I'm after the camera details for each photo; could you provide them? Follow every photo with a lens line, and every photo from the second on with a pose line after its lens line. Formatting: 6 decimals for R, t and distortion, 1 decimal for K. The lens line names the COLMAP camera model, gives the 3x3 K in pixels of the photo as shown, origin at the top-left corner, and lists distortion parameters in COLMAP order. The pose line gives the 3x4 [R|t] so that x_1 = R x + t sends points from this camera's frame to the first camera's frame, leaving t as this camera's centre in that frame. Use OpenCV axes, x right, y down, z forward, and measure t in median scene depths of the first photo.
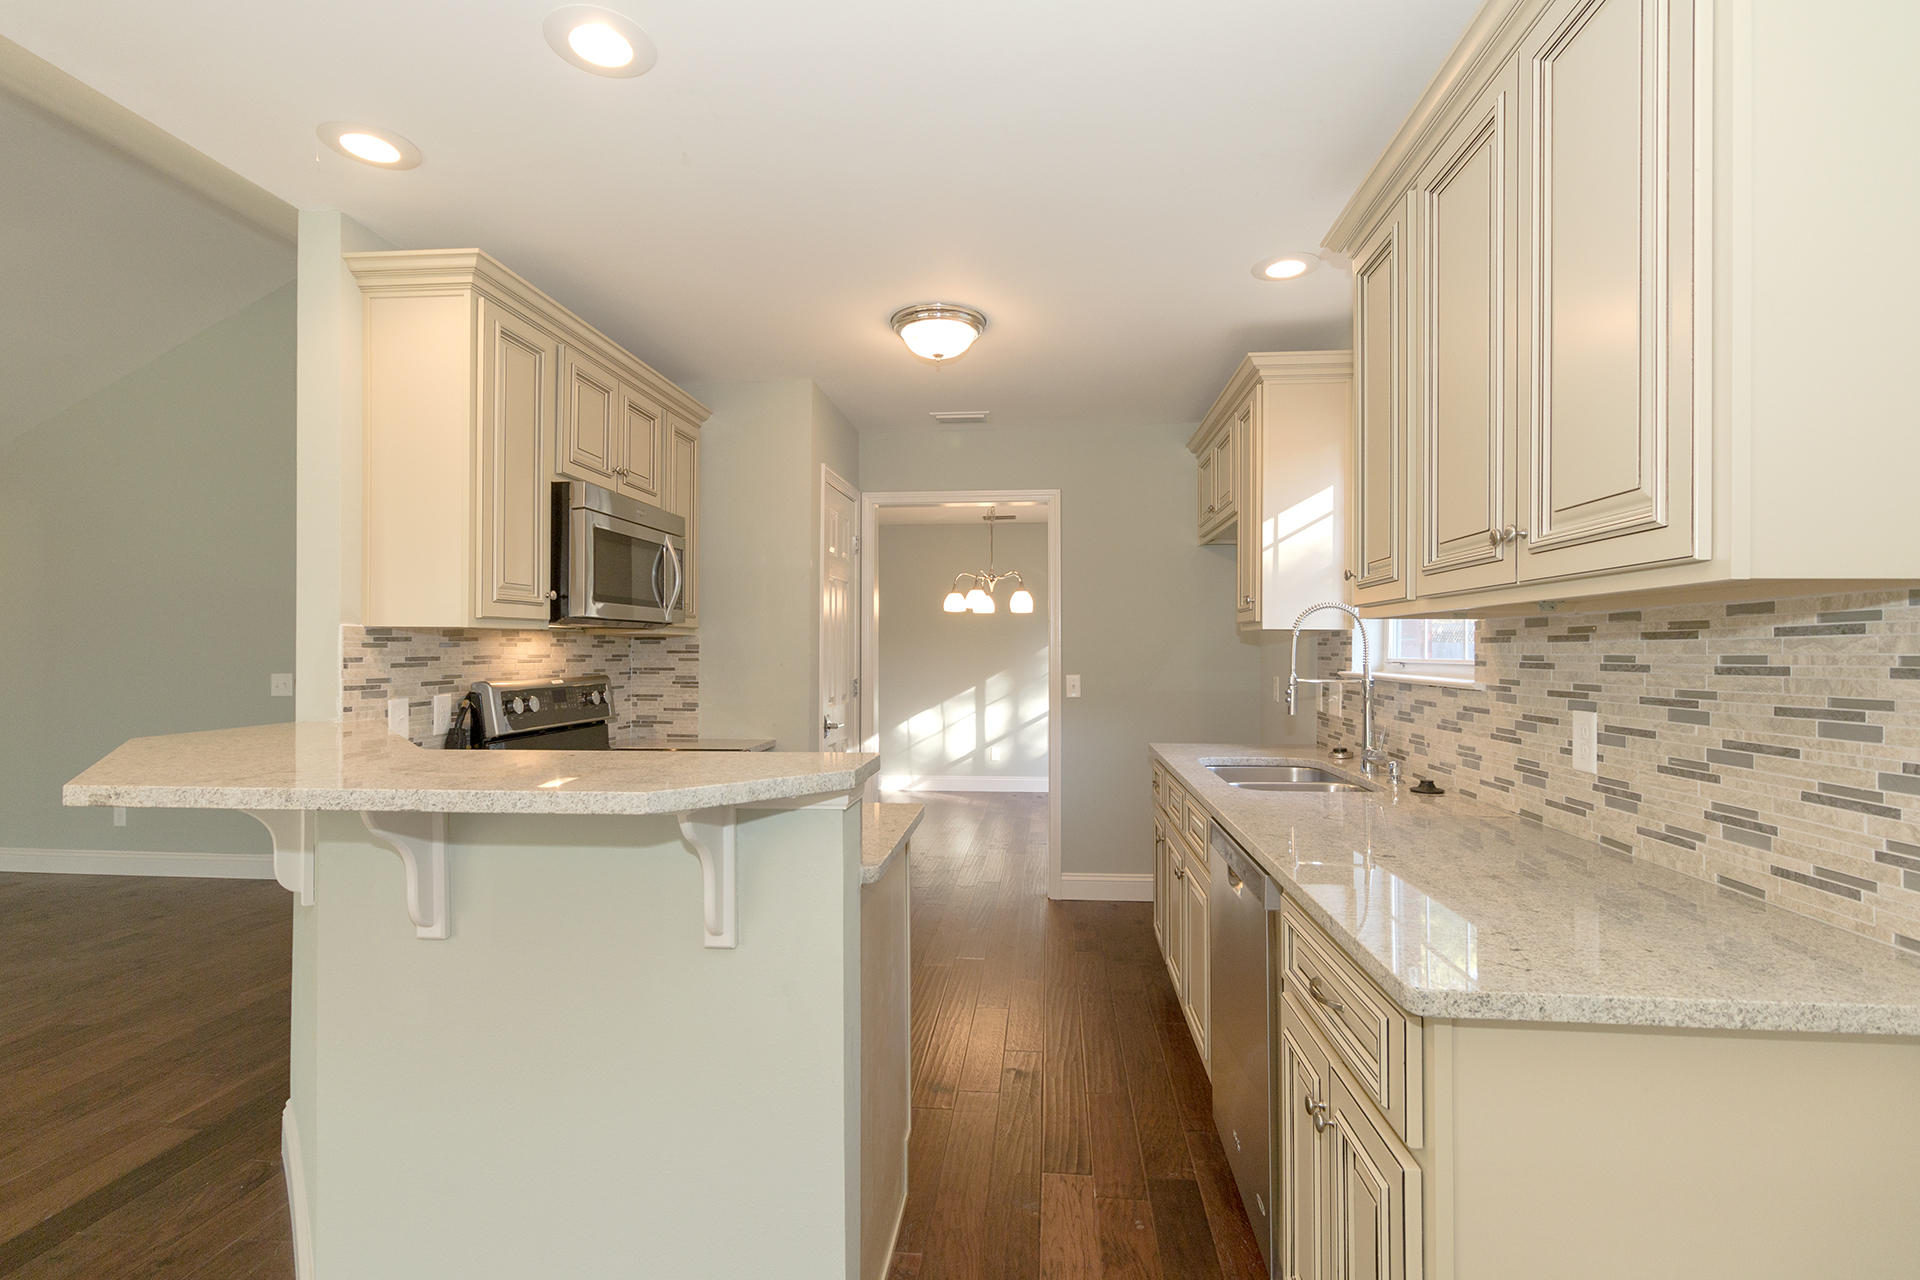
lens RADIAL K [[898.7, 0, 970.3], [0, 898.7, 644.5], [0, 0, 1]] dist [0.002498, 0.000457]
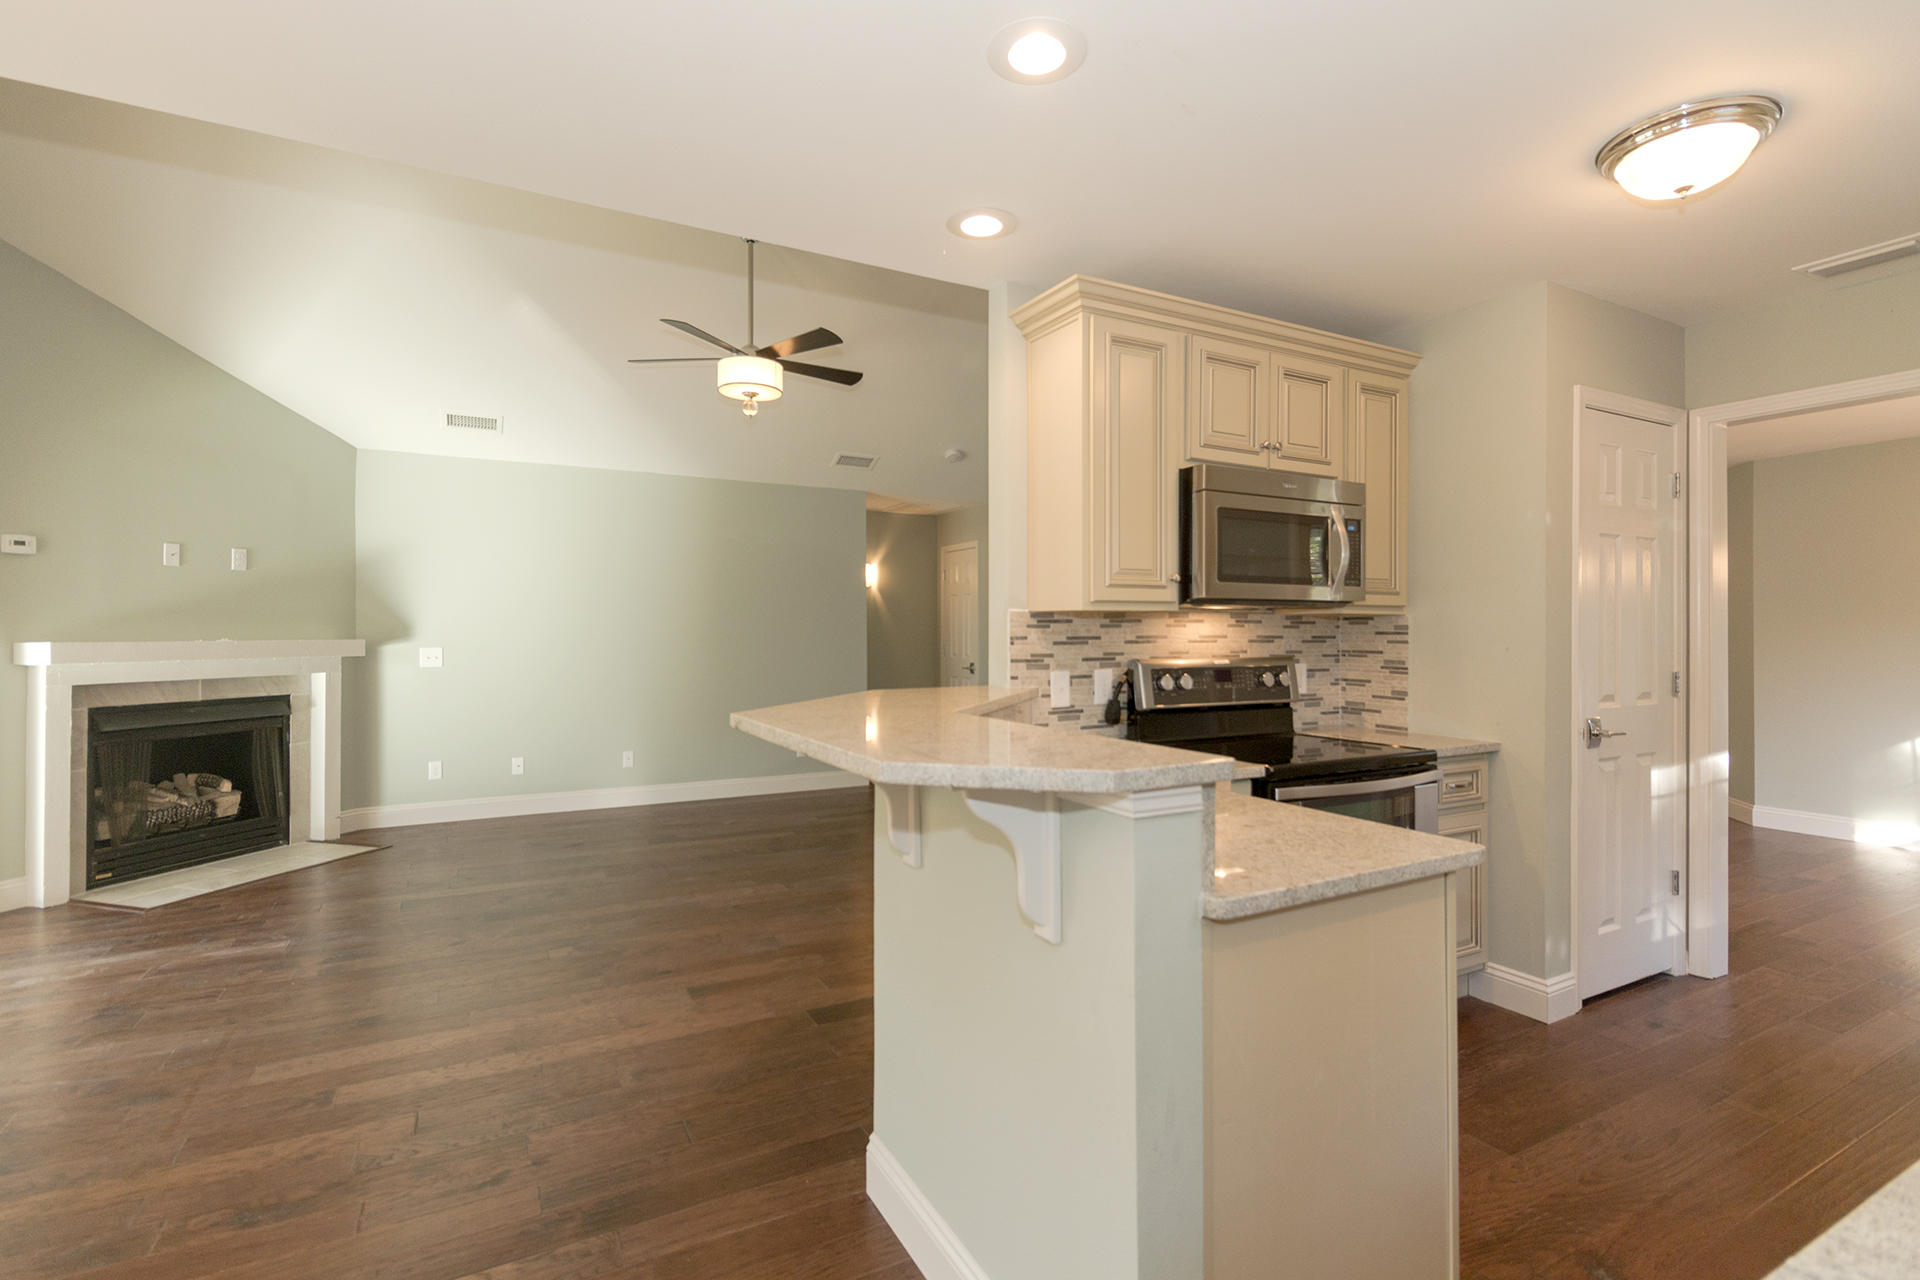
lens RADIAL K [[898.7, 0, 951.2], [0, 898.7, 630.7], [0, 0, 1]] dist [0.002498, 0.000457]
pose [[0.557471, 0.001988, -0.830194, 0.246979], [0.002596, 0.999988, 0.004138, 0.001108], [0.830192, -0.004462, 0.557460, 0.197500]]
